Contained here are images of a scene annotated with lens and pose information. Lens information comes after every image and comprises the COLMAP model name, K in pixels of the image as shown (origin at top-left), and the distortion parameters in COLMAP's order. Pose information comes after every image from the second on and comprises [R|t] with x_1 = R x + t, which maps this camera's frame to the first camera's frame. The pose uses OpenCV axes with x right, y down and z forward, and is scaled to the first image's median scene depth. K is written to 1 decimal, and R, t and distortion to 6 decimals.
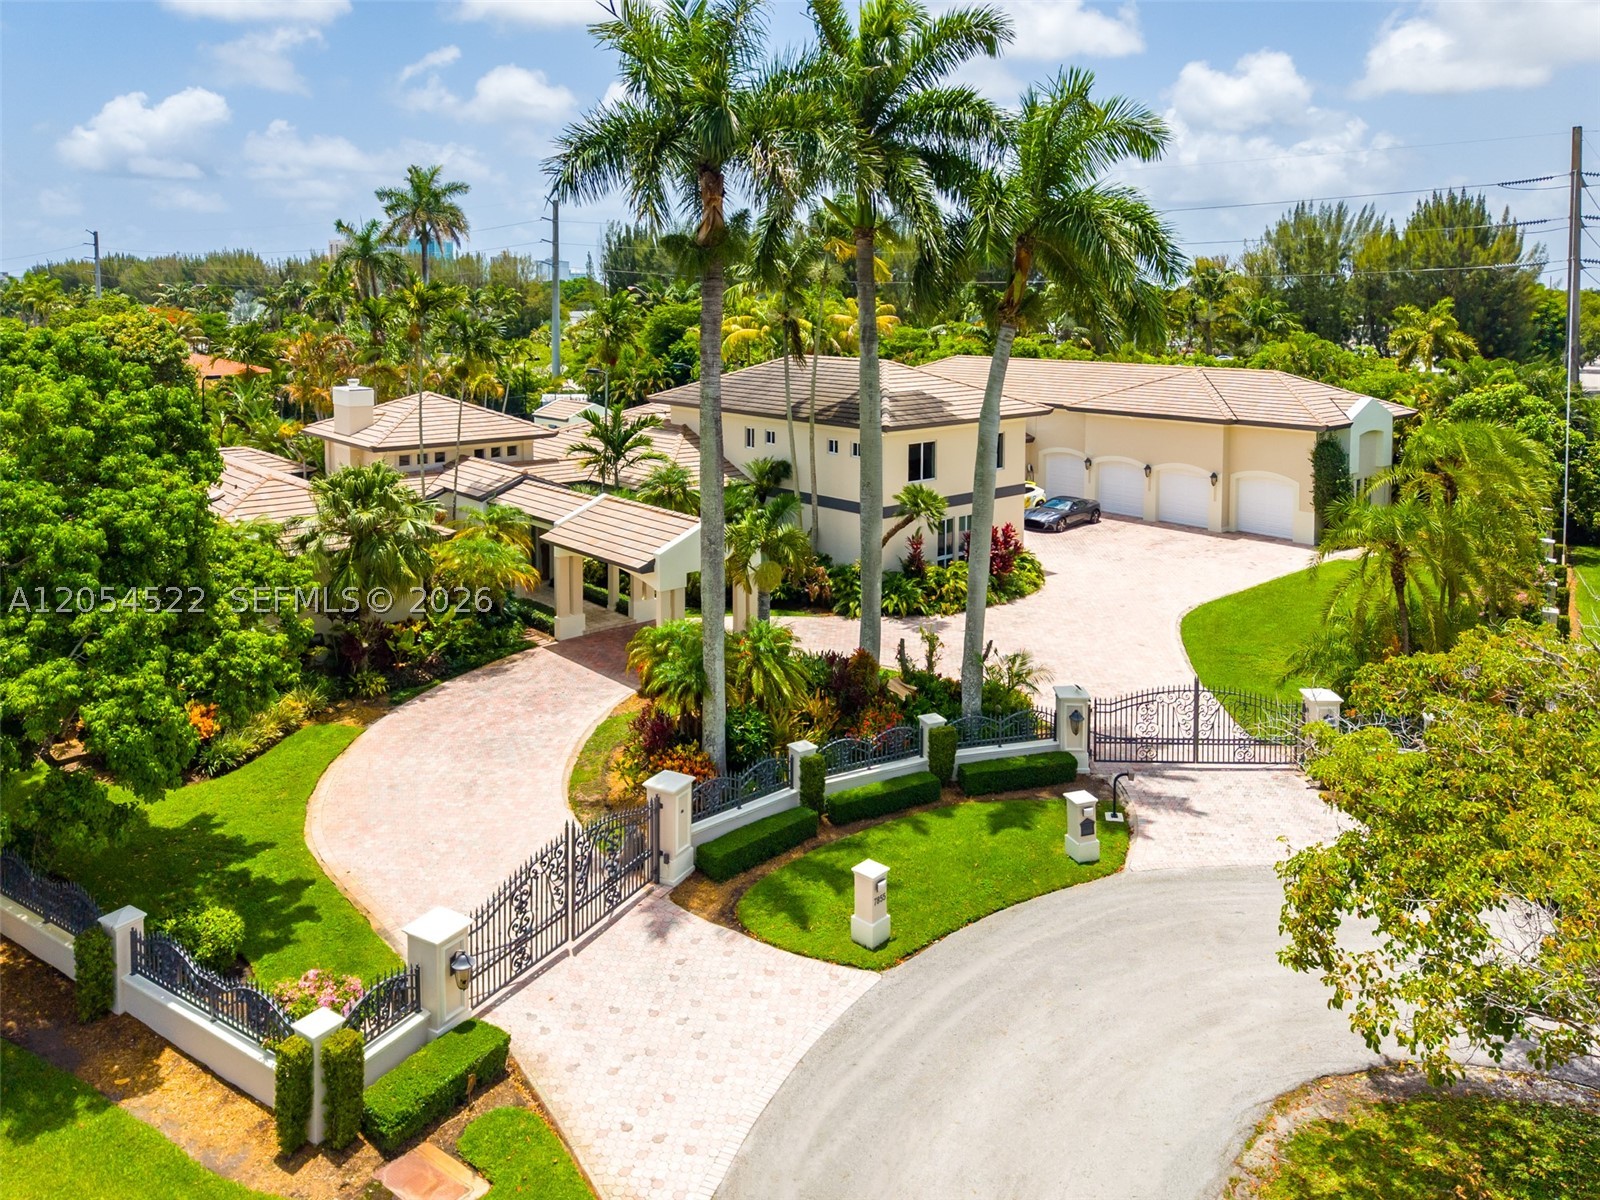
lens RADIAL K [[1082.4, 0, 799.9], [0, 1082.4, 511.4], [0, 0, 1]] dist [0.011623, -0.002770]
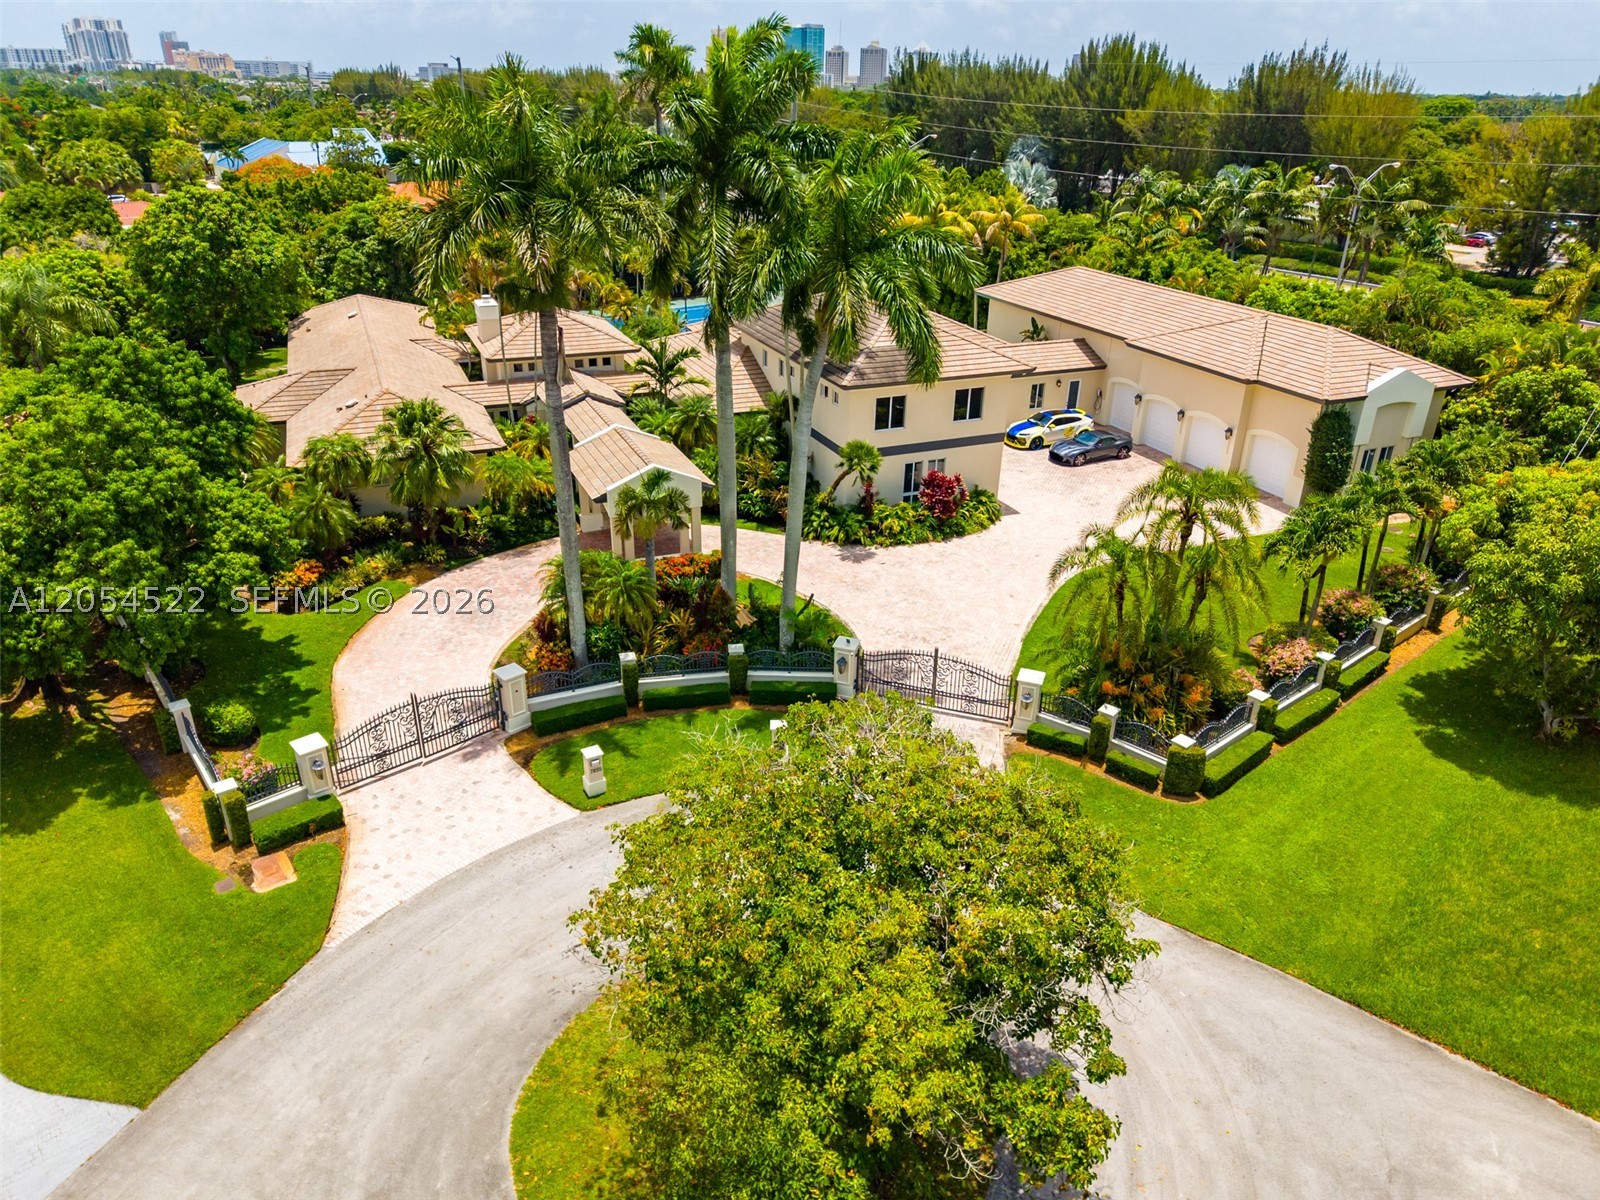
lens RADIAL K [[925.7, 0, 802.6], [0, 925.7, 683.0], [0, 0, 1]] dist [0.016820, 0.000078]
pose [[0.955503, 0.172521, -0.239271, 0.579527], [-0.077913, 0.929936, 0.359372, -0.237014], [0.284506, -0.324739, 0.901998, -0.082846]]
